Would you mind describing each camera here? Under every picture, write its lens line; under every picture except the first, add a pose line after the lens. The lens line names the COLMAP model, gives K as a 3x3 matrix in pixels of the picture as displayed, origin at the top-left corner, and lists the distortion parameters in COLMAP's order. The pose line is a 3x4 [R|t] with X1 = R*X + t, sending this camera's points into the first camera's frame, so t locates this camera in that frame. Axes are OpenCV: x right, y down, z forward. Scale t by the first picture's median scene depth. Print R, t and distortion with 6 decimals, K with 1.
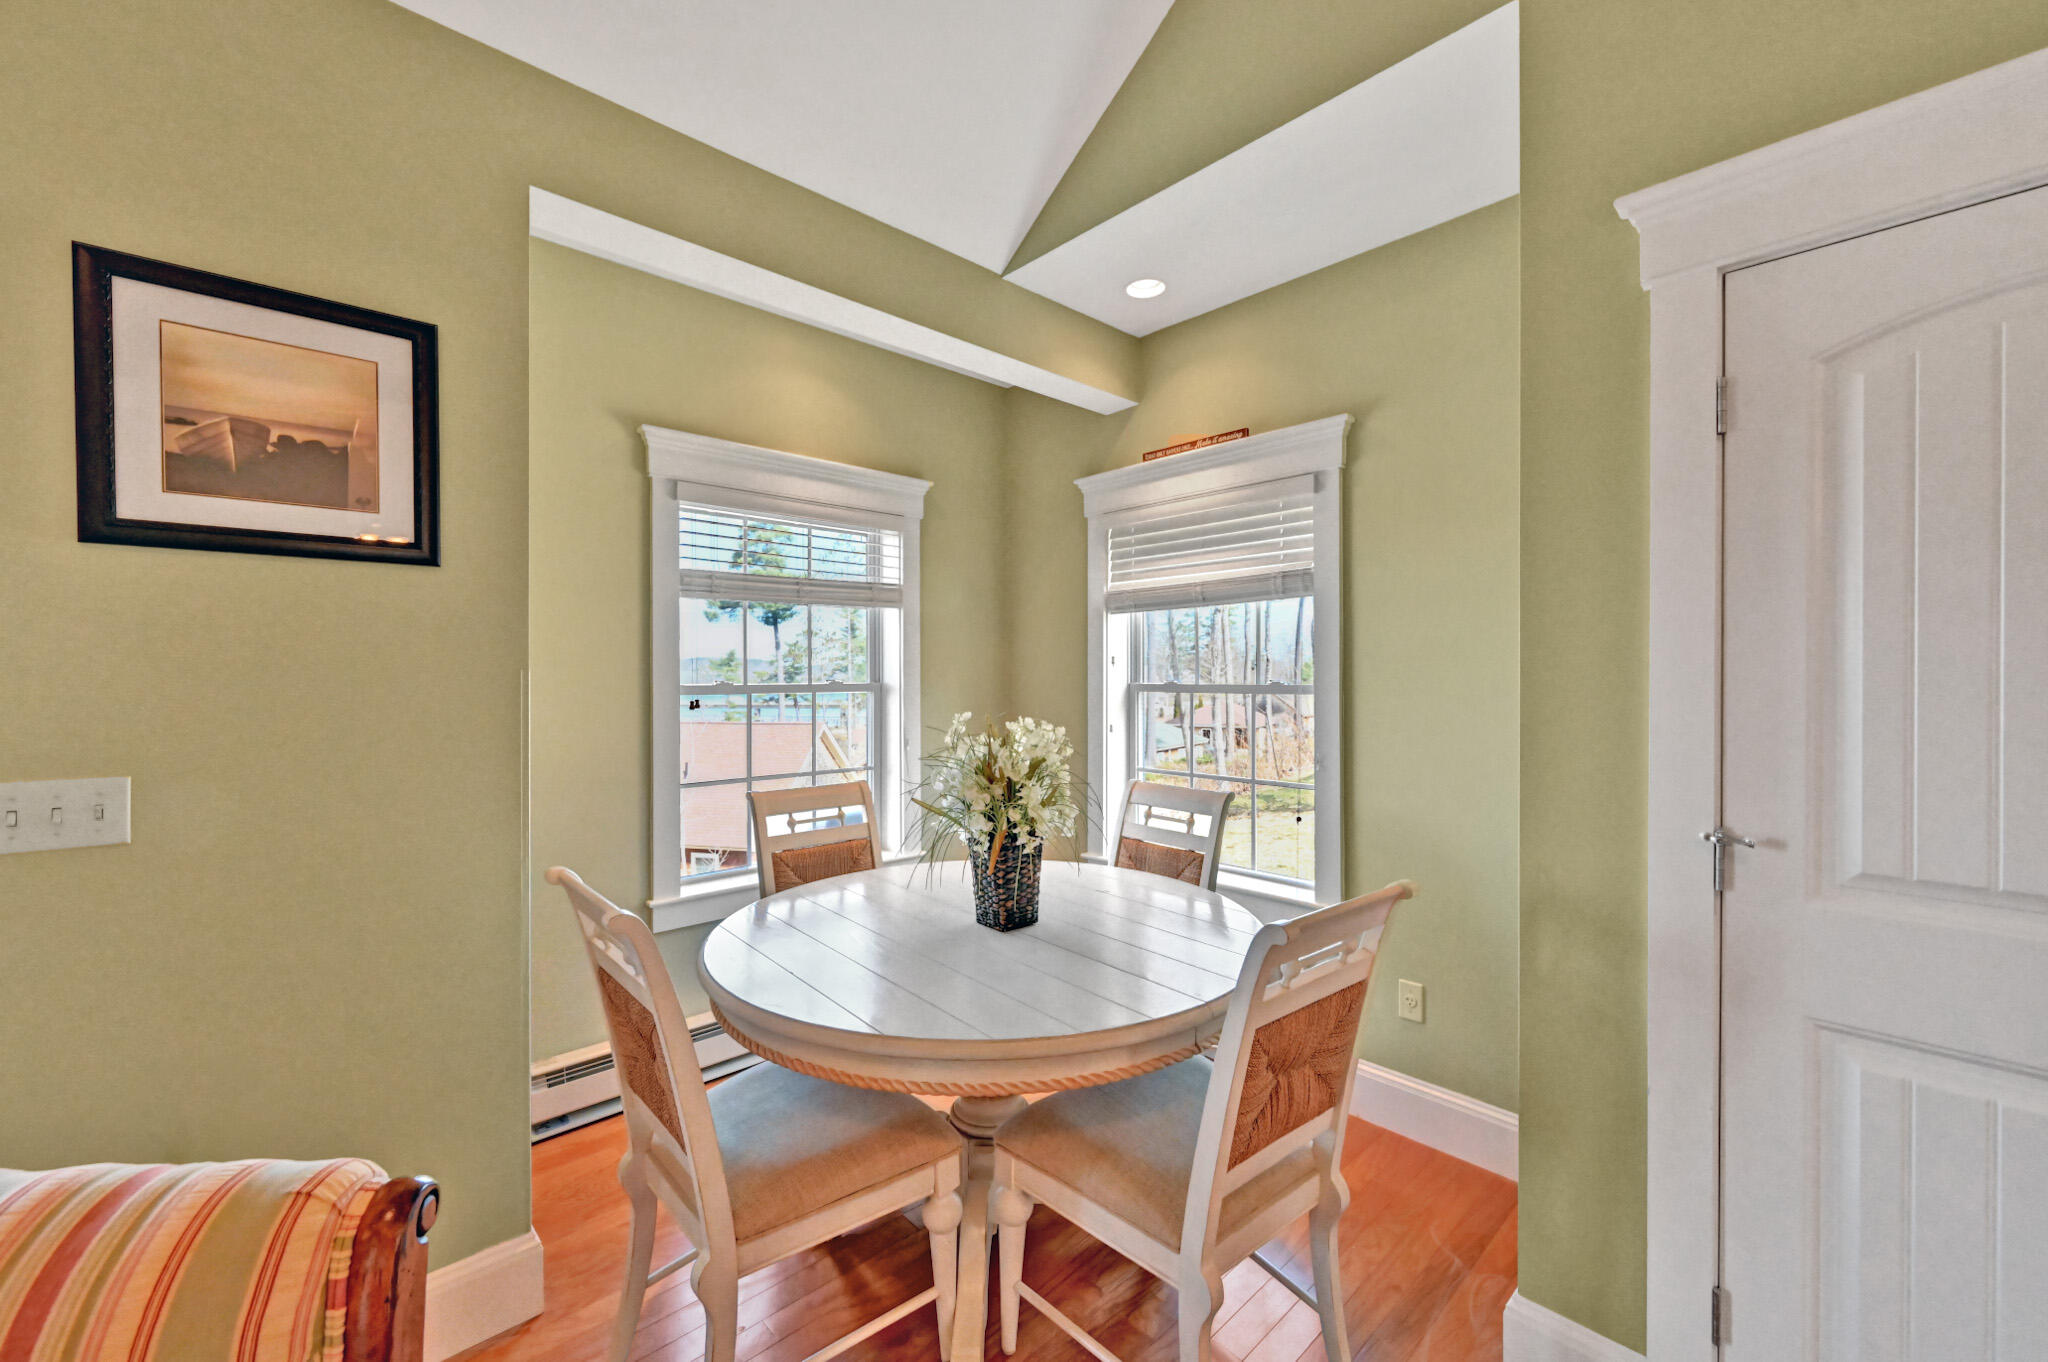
lens RADIAL K [[818.1, 0, 1003.9], [0, 818.1, 678.3], [0, 0, 1]] dist [-0.000467, 0.000057]
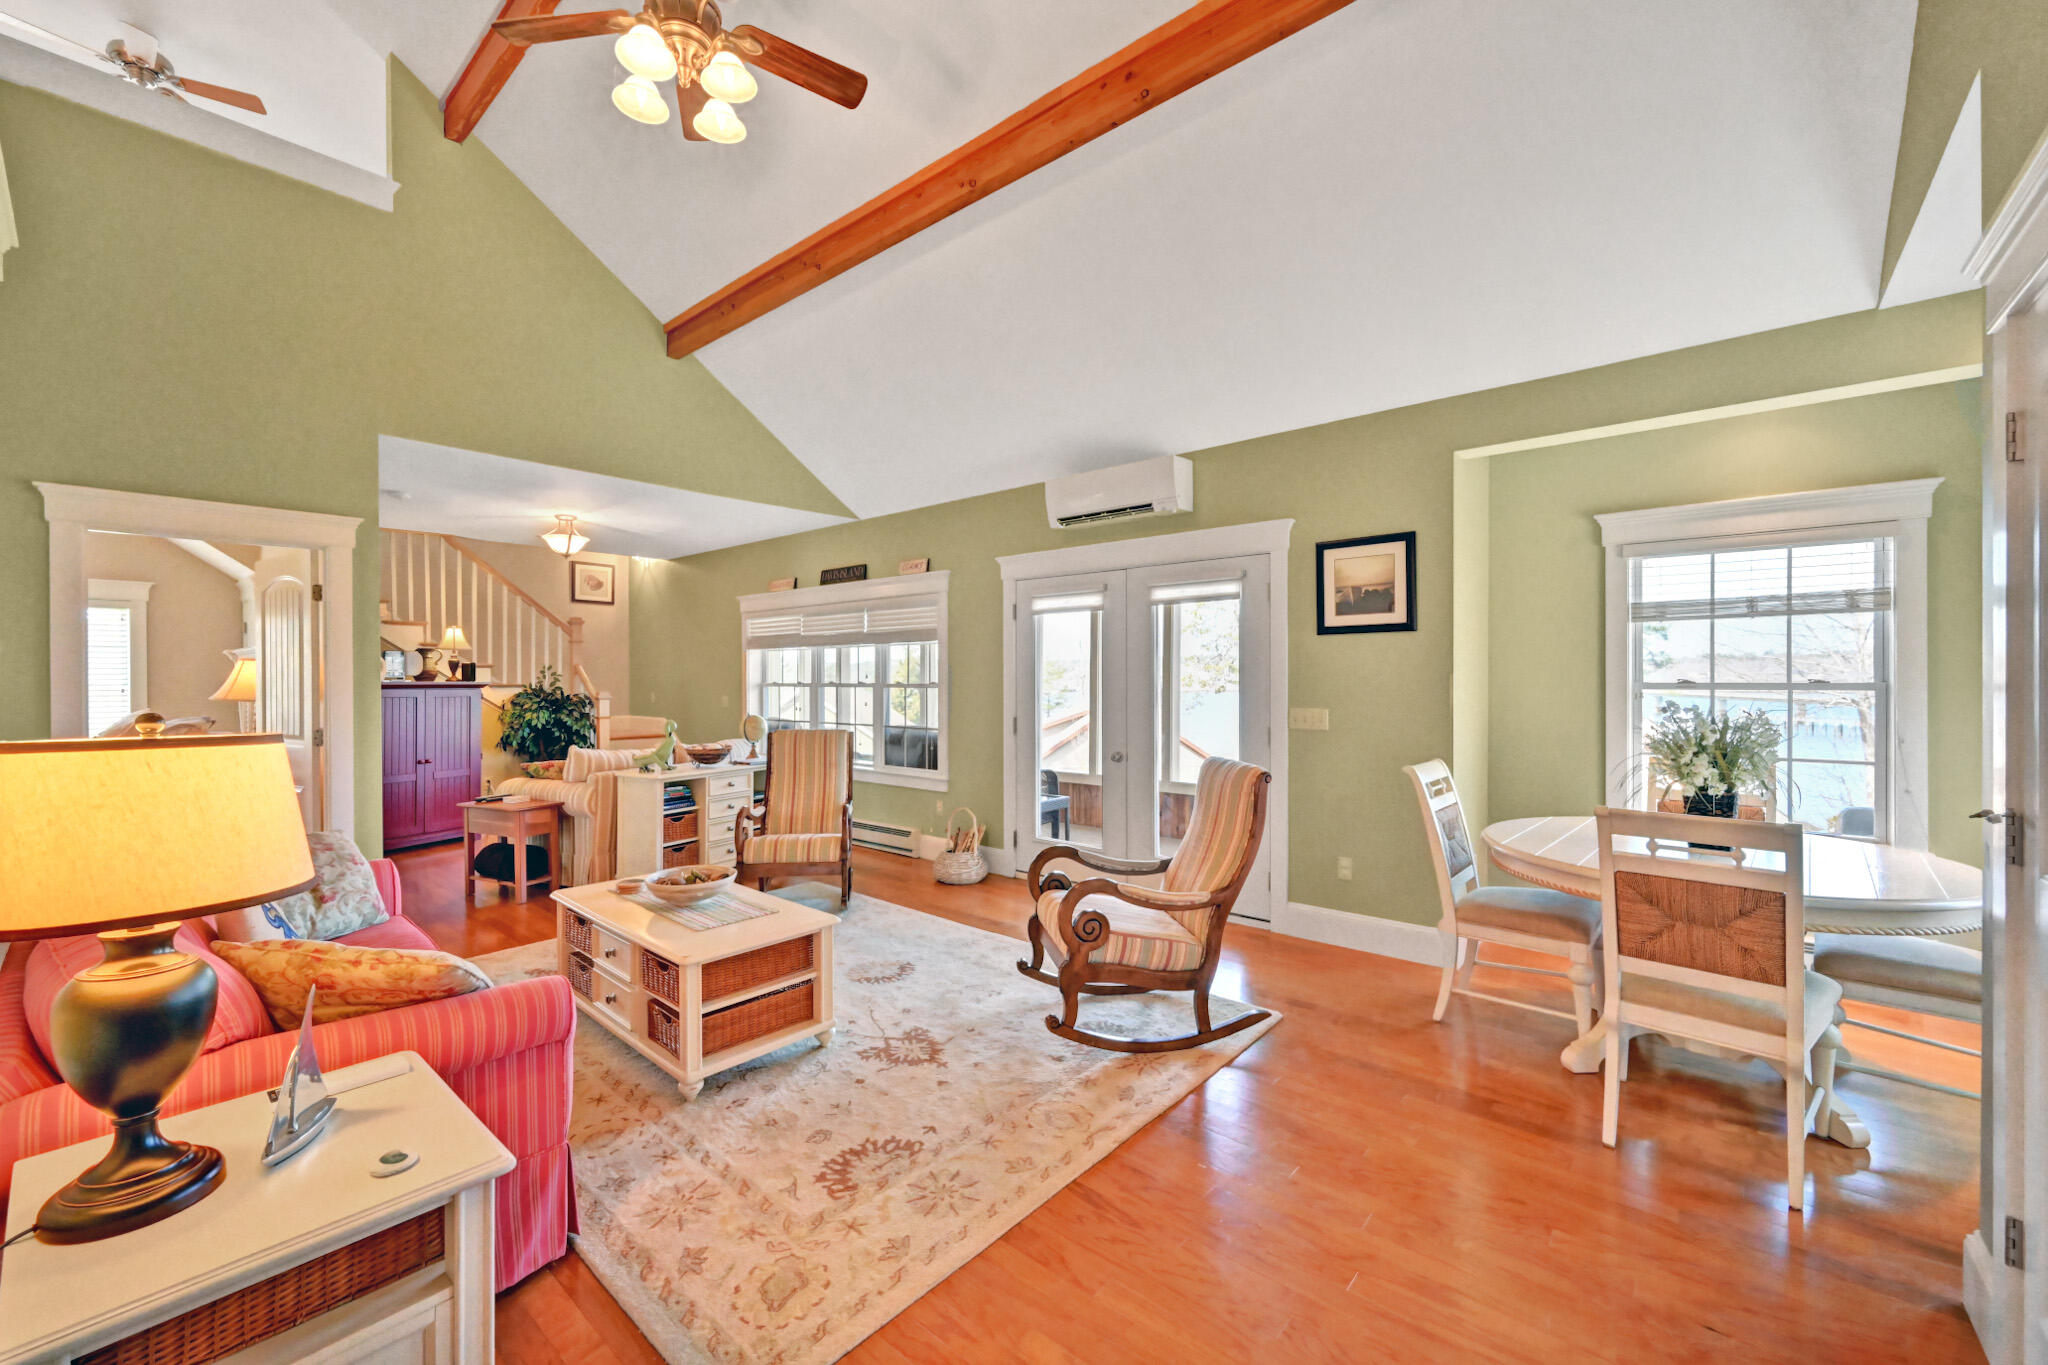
lens RADIAL K [[802.3, 0, 1022.2], [0, 802.3, 677.0], [0, 0, 1]] dist [-0.001216, 0.000124]
pose [[0.108070, 0.003394, -0.994138, 1.231108], [-0.000062, 0.999994, 0.003407, -0.008516], [0.994143, -0.000306, 0.108069, -0.324476]]
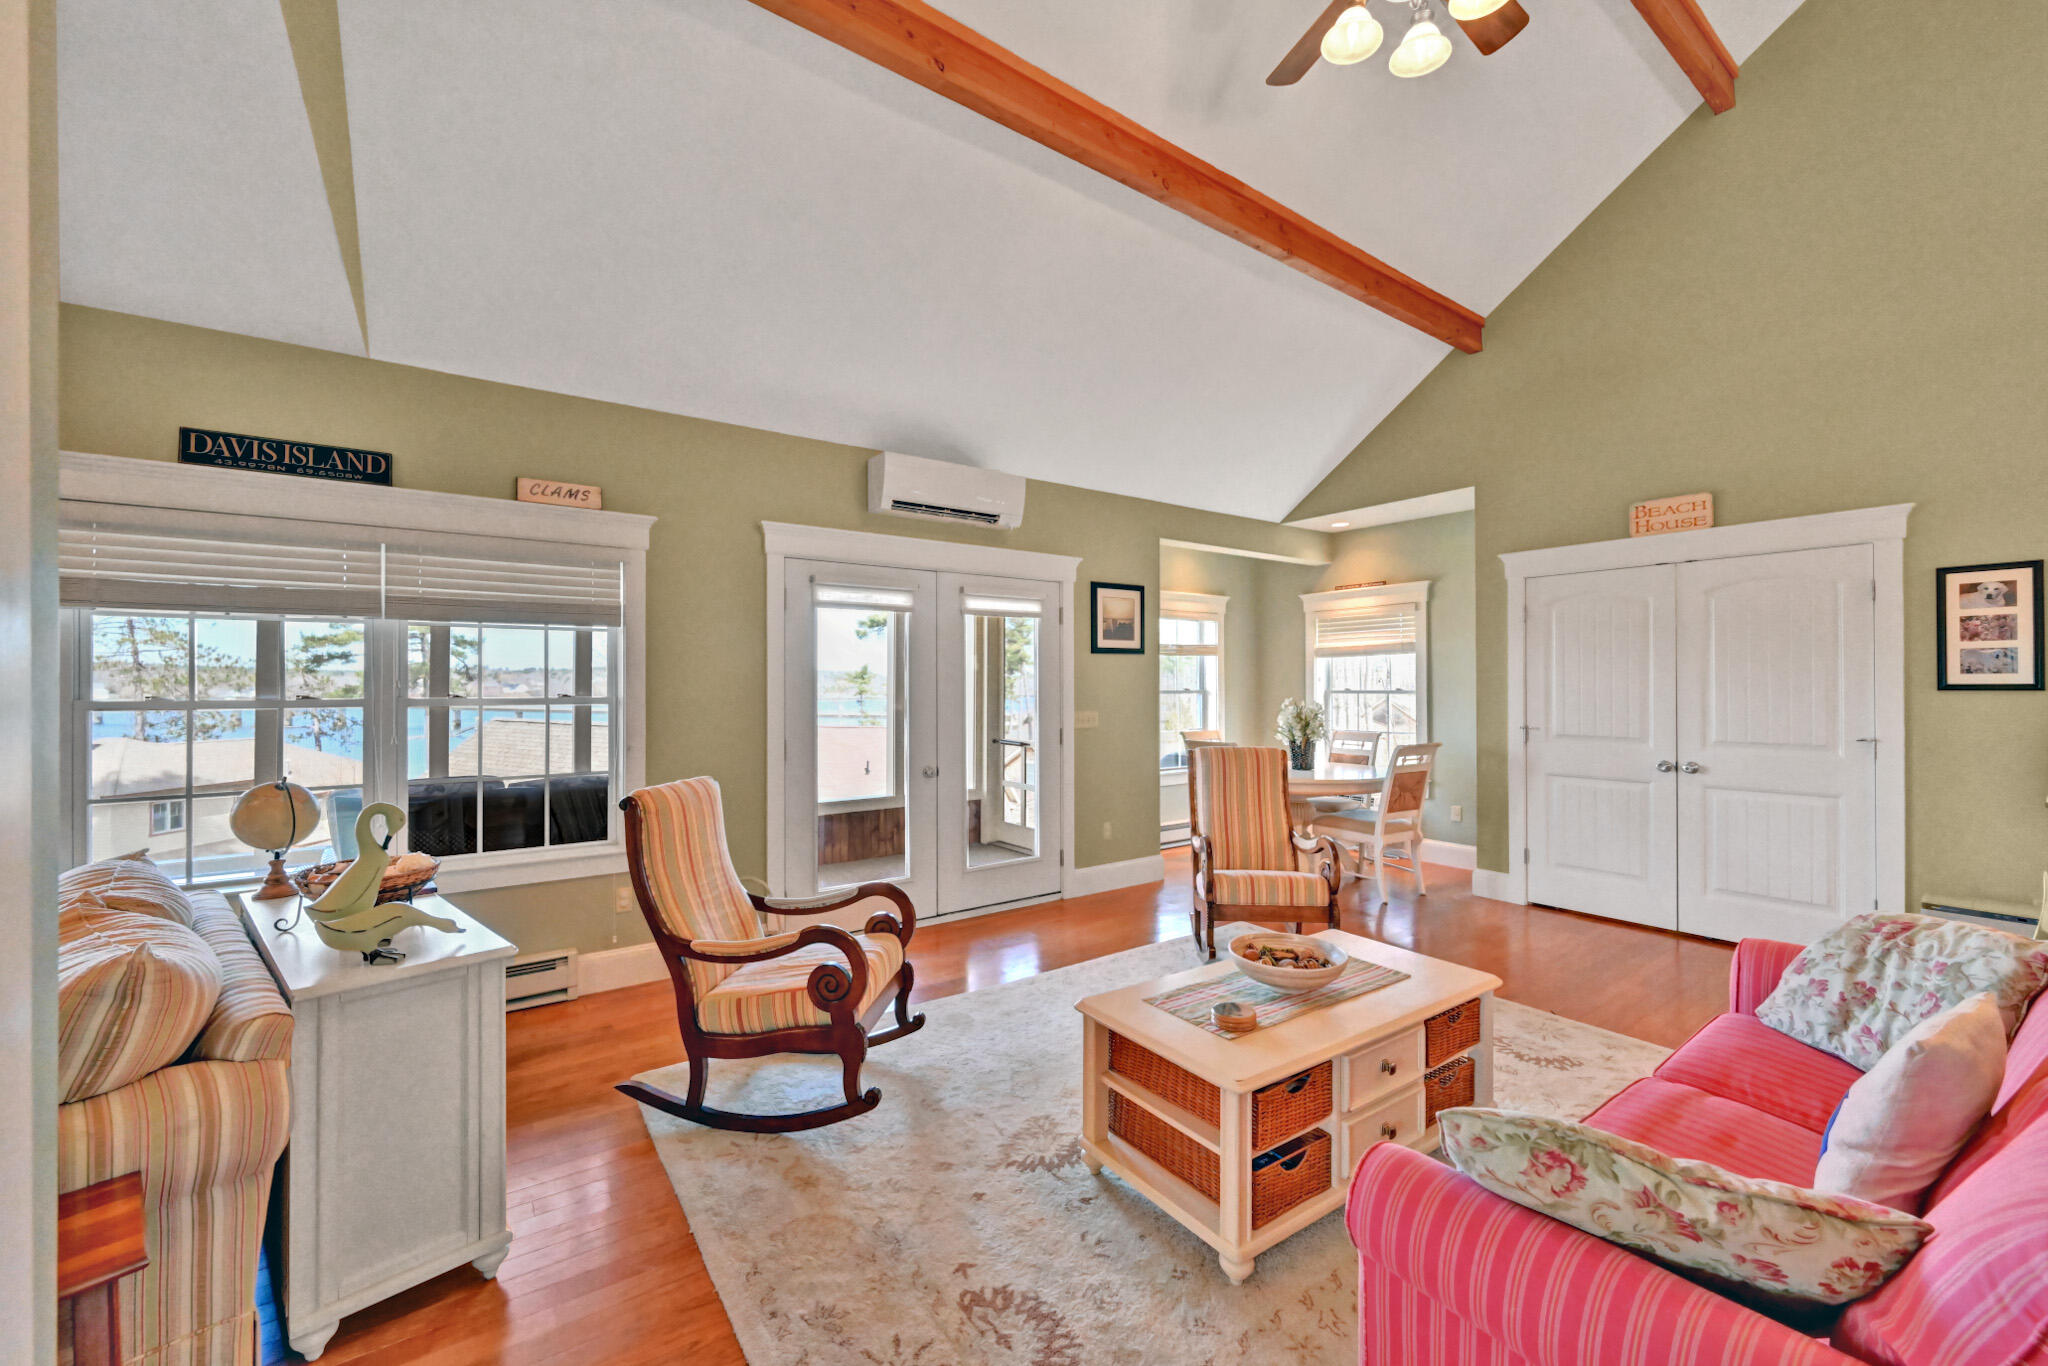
lens RADIAL K [[819.0, 0, 985.1], [0, 819.0, 686.6], [0, 0, 1]] dist [-0.000416, -0.000148]
pose [[0.990079, -0.001052, -0.140508, -0.708307], [0.000441, 0.999990, -0.004382, 0.011432], [0.140512, 0.004277, 0.990070, -2.065054]]
